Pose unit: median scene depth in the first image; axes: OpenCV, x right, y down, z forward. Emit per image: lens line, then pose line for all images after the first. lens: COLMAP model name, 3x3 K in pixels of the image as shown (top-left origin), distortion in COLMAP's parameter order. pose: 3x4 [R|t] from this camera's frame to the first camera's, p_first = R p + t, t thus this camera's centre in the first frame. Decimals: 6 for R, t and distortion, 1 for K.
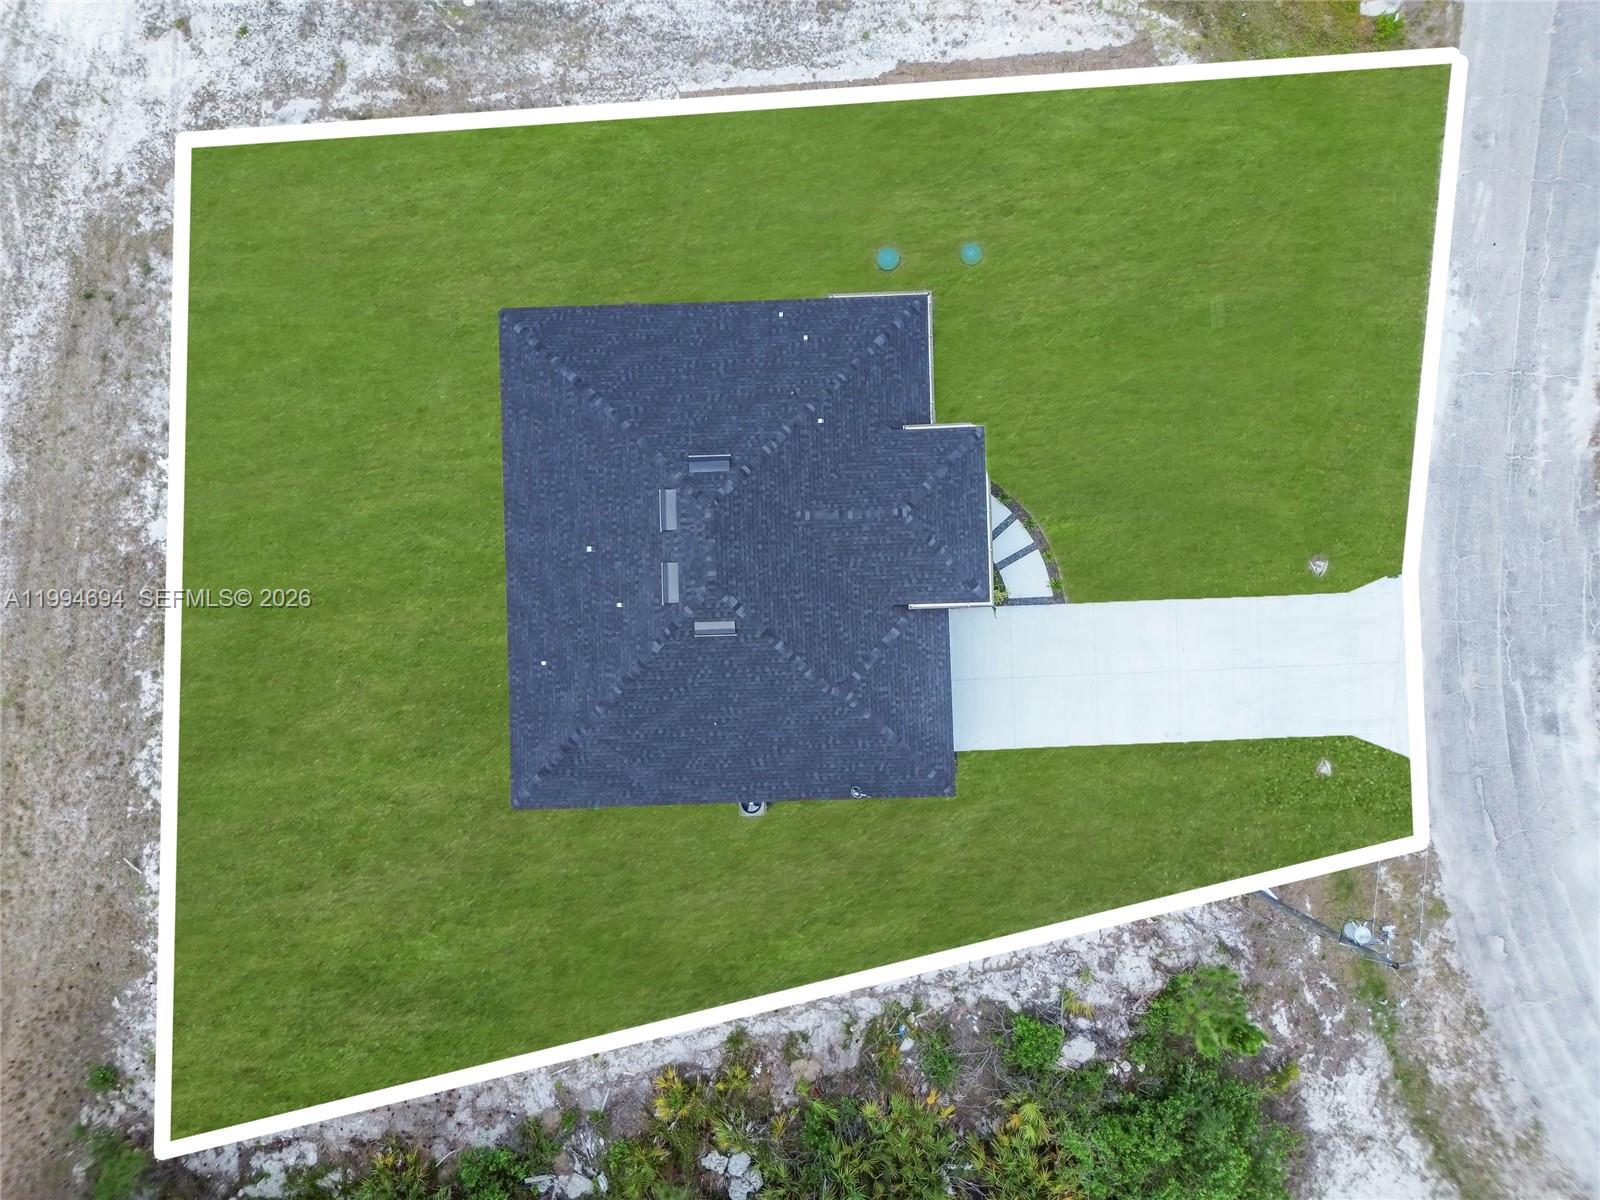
lens RADIAL K [[1124.6, 0, 798.0], [0, 1124.6, 597.4], [0, 0, 1]] dist [0.060144, -0.069794]
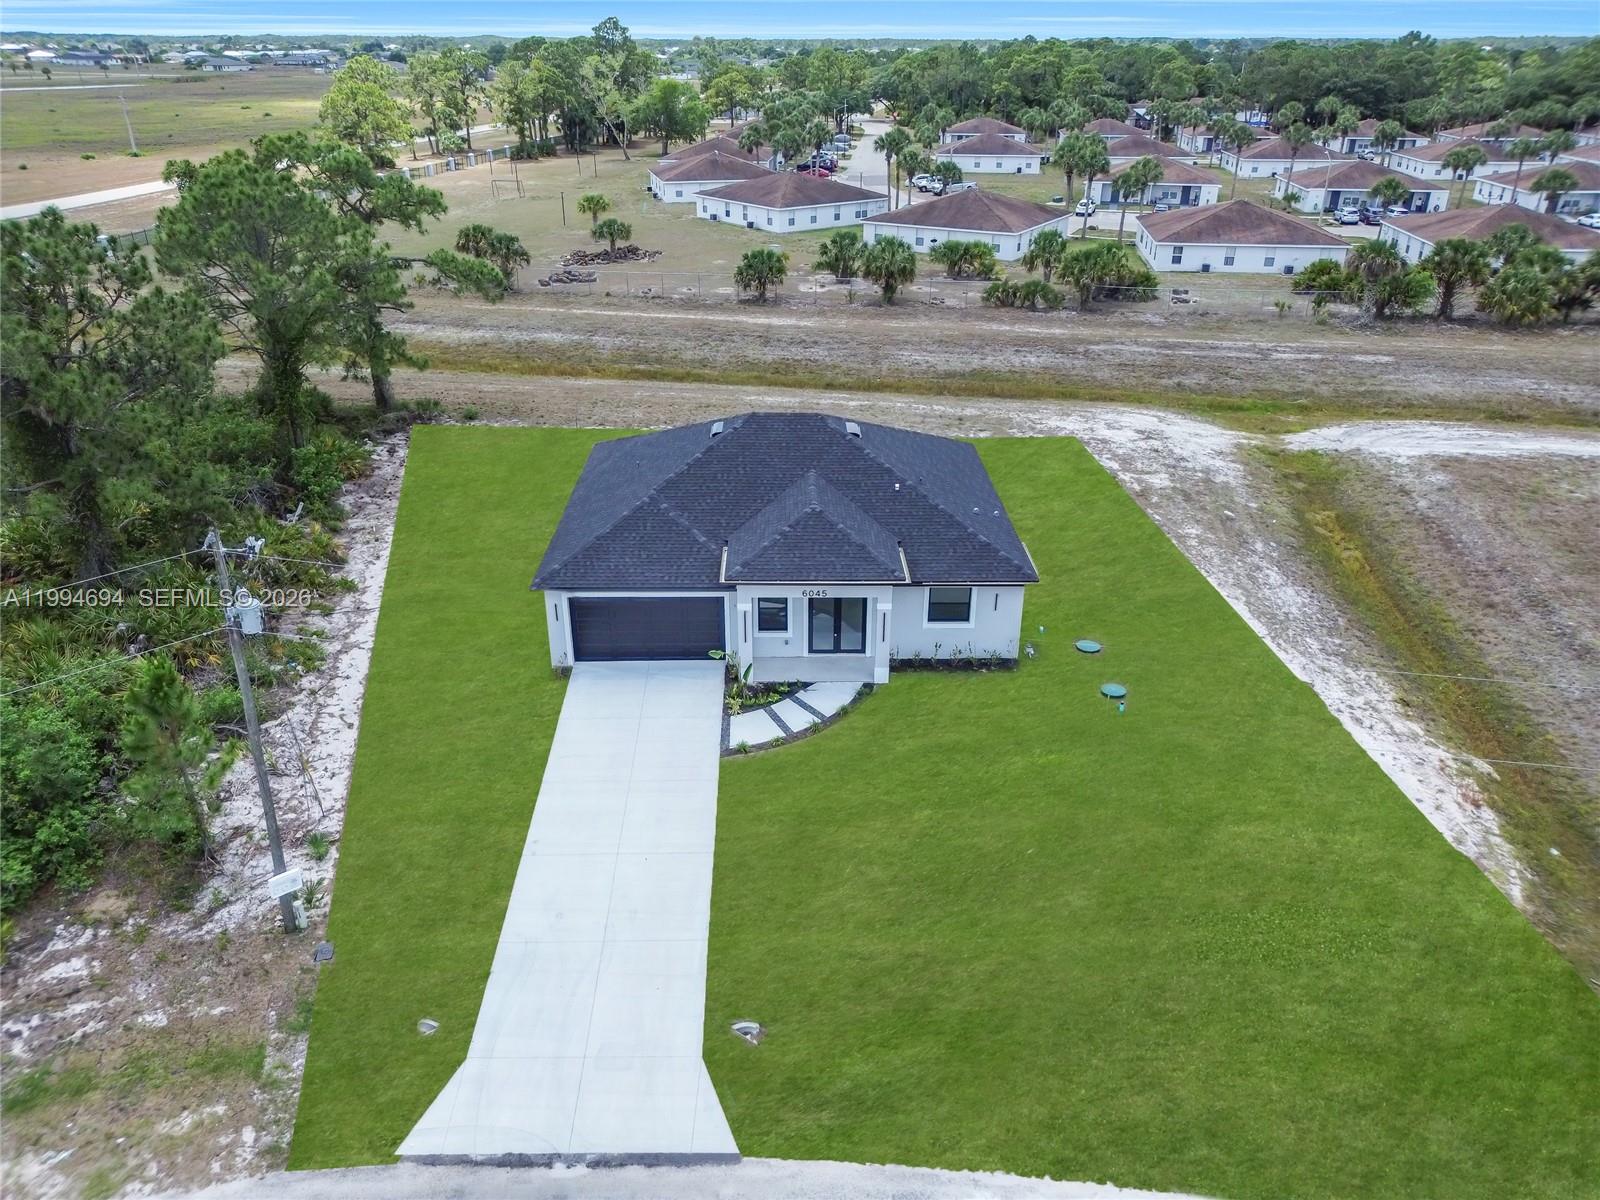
lens RADIAL K [[1124.6, 0, 798.0], [0, 1124.6, 597.4], [0, 0, 1]] dist [0.060144, -0.069794]
pose [[-0.015527, 0.453565, -0.891088, 0.910027], [-0.999694, 0.010111, 0.022566, -0.071293], [0.019245, 0.891166, 0.453269, 0.509954]]
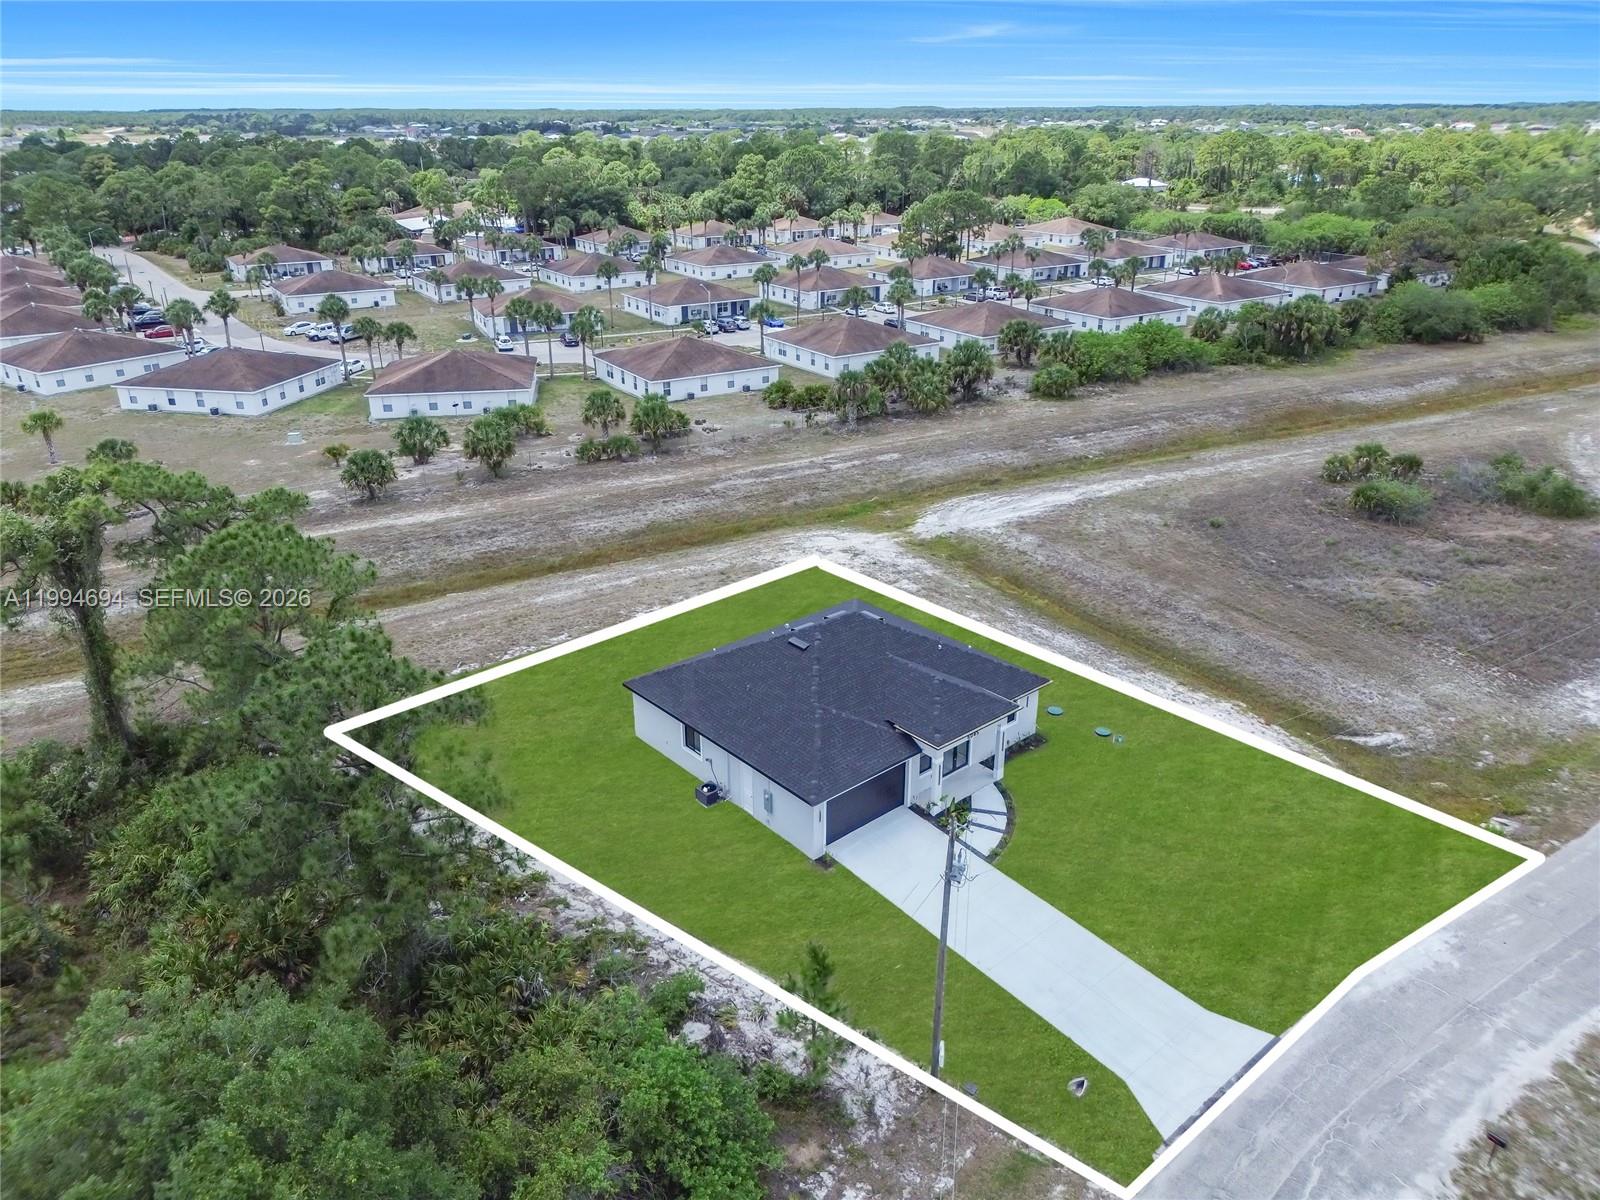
lens RADIAL K [[1124.6, 0, 798.0], [0, 1124.6, 597.4], [0, 0, 1]] dist [0.060144, -0.069794]
pose [[0.633283, 0.317572, -0.705762, 0.857601], [-0.773831, 0.273675, -0.571216, 0.767260], [0.011747, 0.907882, 0.419061, 0.225988]]
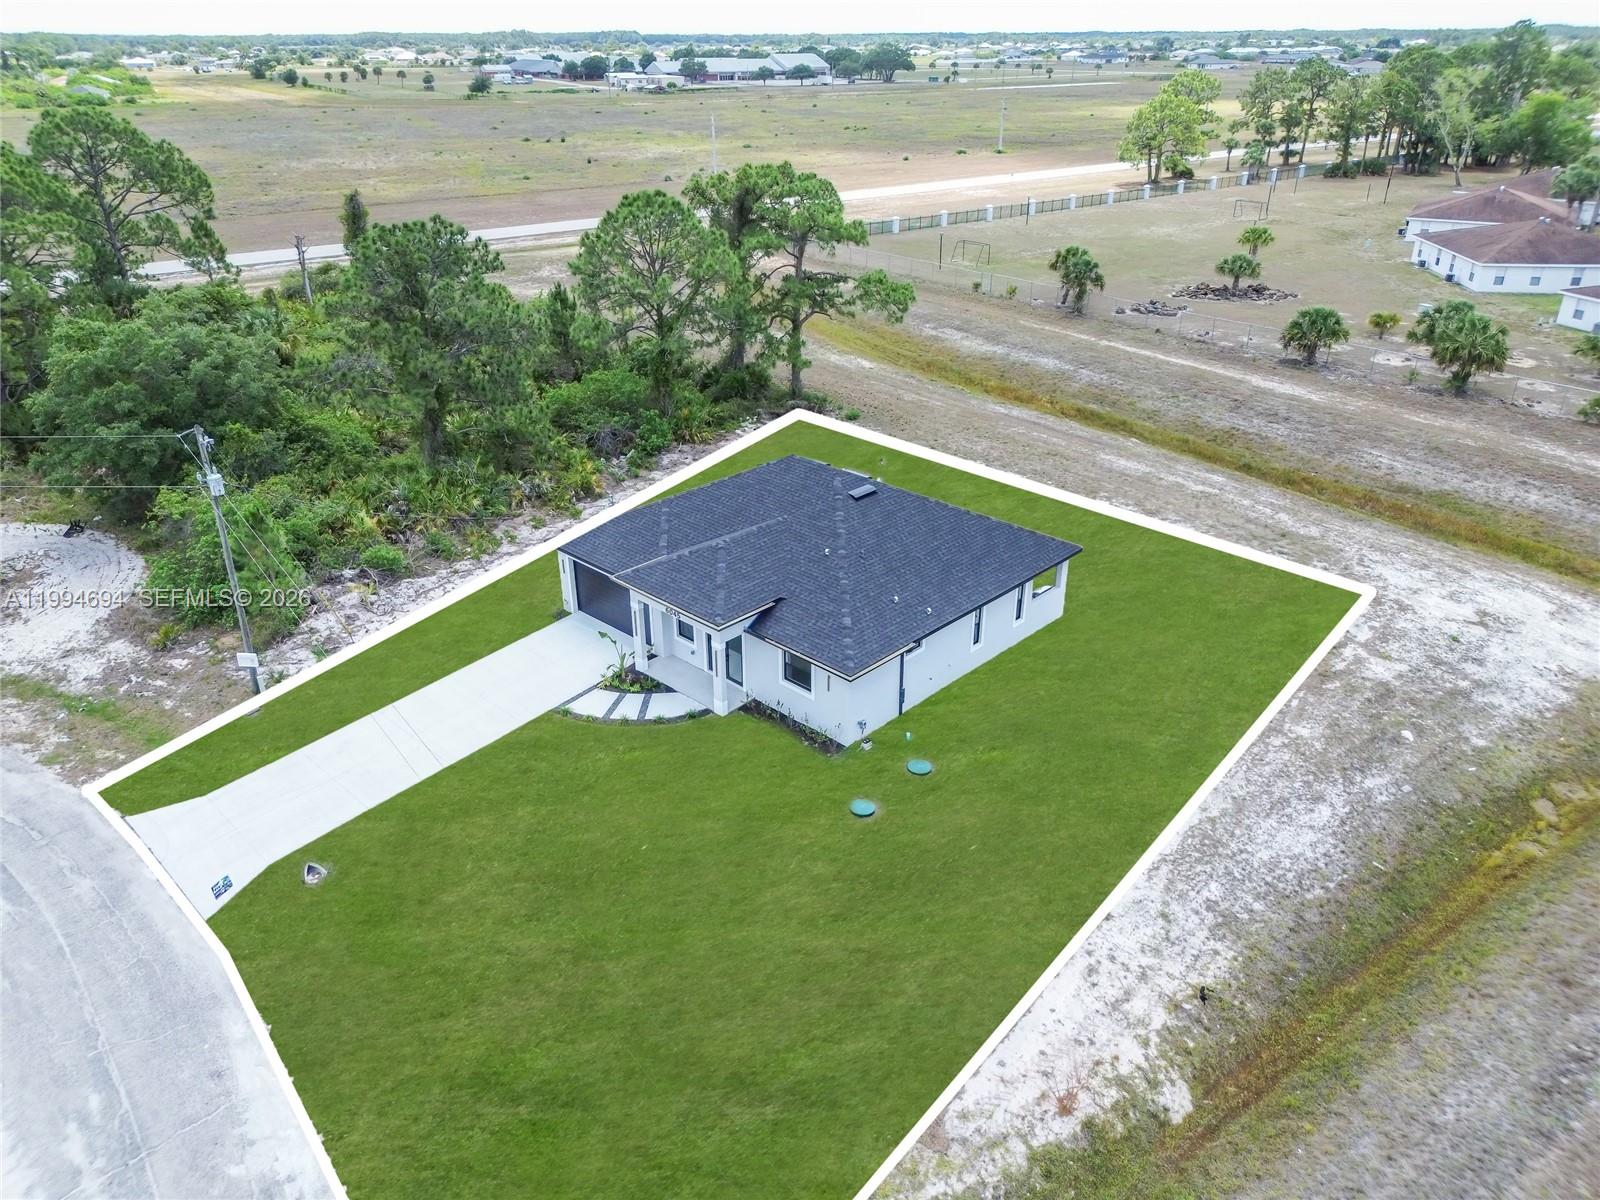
lens RADIAL K [[1124.6, 0, 798.0], [0, 1124.6, 597.4], [0, 0, 1]] dist [0.060144, -0.069794]
pose [[-0.713957, 0.326518, -0.619396, 0.663053], [-0.699547, -0.294763, 0.650960, -0.773721], [0.029975, 0.898054, 0.438863, 0.460085]]
